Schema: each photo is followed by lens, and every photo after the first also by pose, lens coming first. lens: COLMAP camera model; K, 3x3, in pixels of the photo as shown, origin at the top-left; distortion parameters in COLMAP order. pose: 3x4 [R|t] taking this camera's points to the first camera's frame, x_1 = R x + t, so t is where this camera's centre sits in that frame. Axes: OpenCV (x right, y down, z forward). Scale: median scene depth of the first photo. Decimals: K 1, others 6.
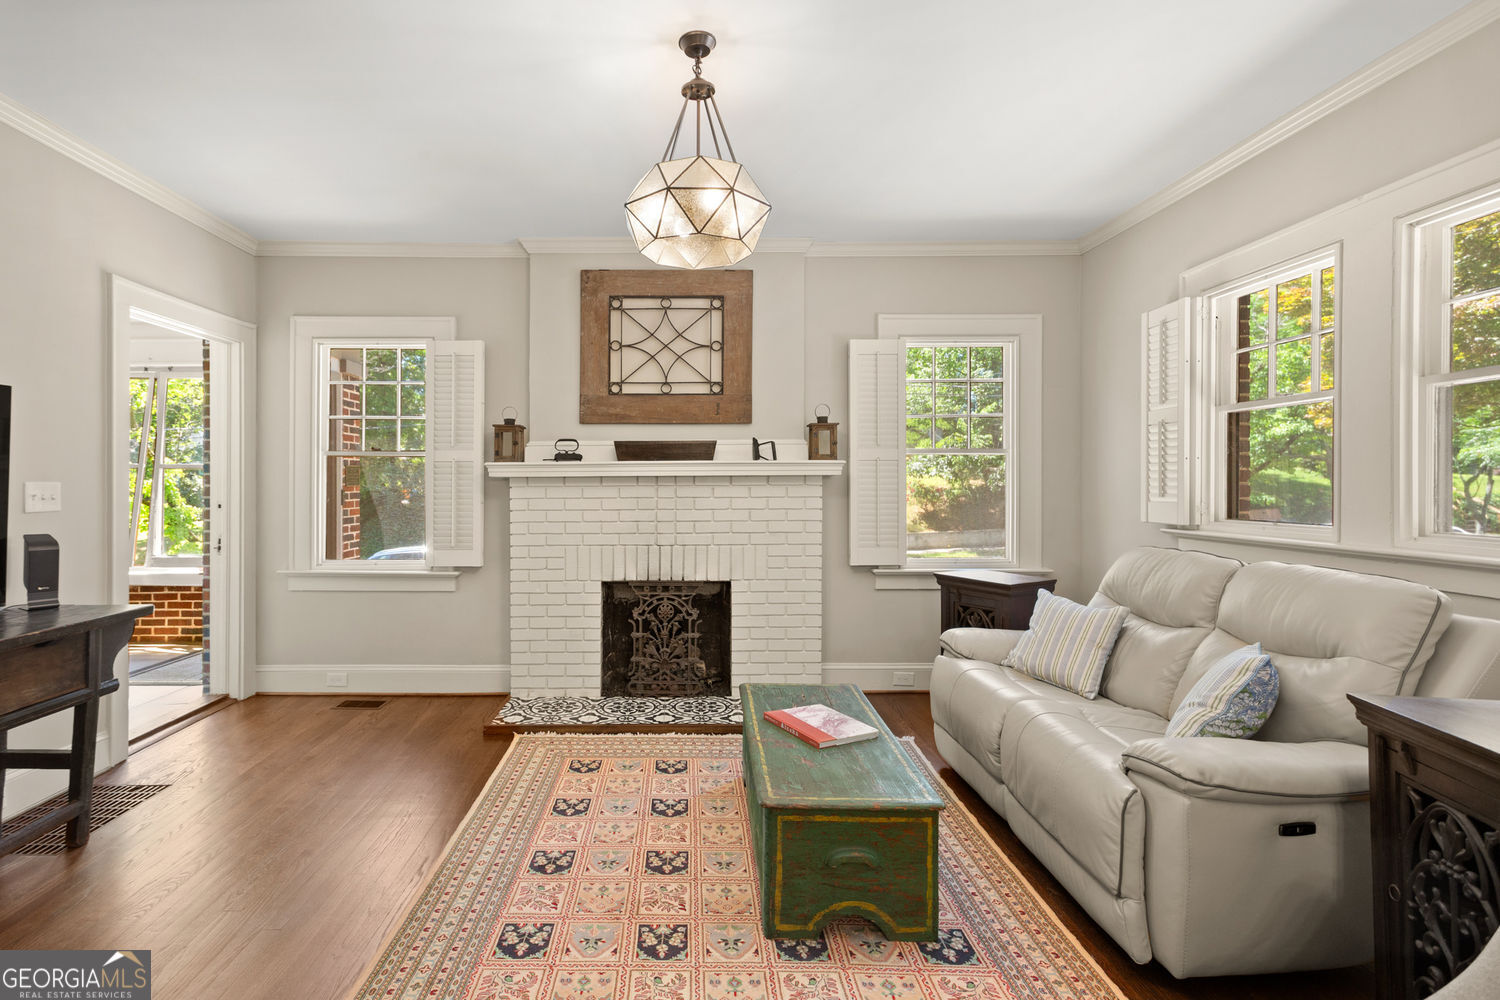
lens RADIAL K [[739.4, 0, 687.4], [0, 739.4, 487.9], [0, 0, 1]] dist [0.001784, 0.000180]
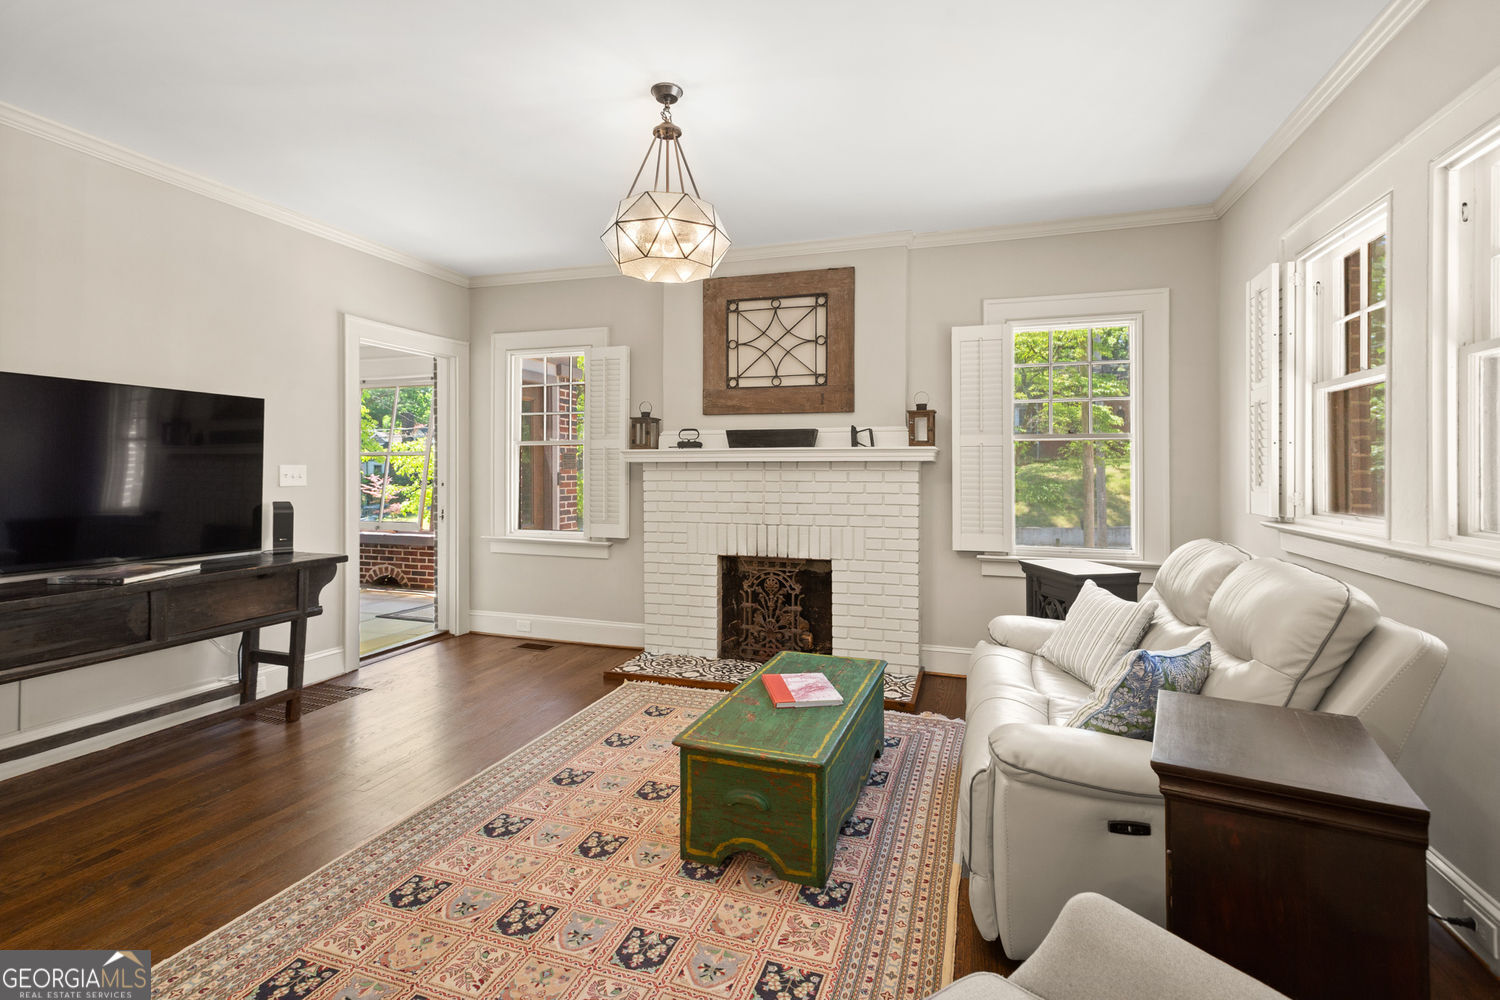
lens RADIAL K [[715.7, 0, 746.2], [0, 715.7, 472.2], [0, 0, 1]] dist [-0.001614, 0.000113]
pose [[0.949255, 0.006294, -0.314444, 0.266893], [-0.006452, 0.999979, 0.000538, -0.000519], [0.314441, 0.001518, 0.949276, -0.018503]]
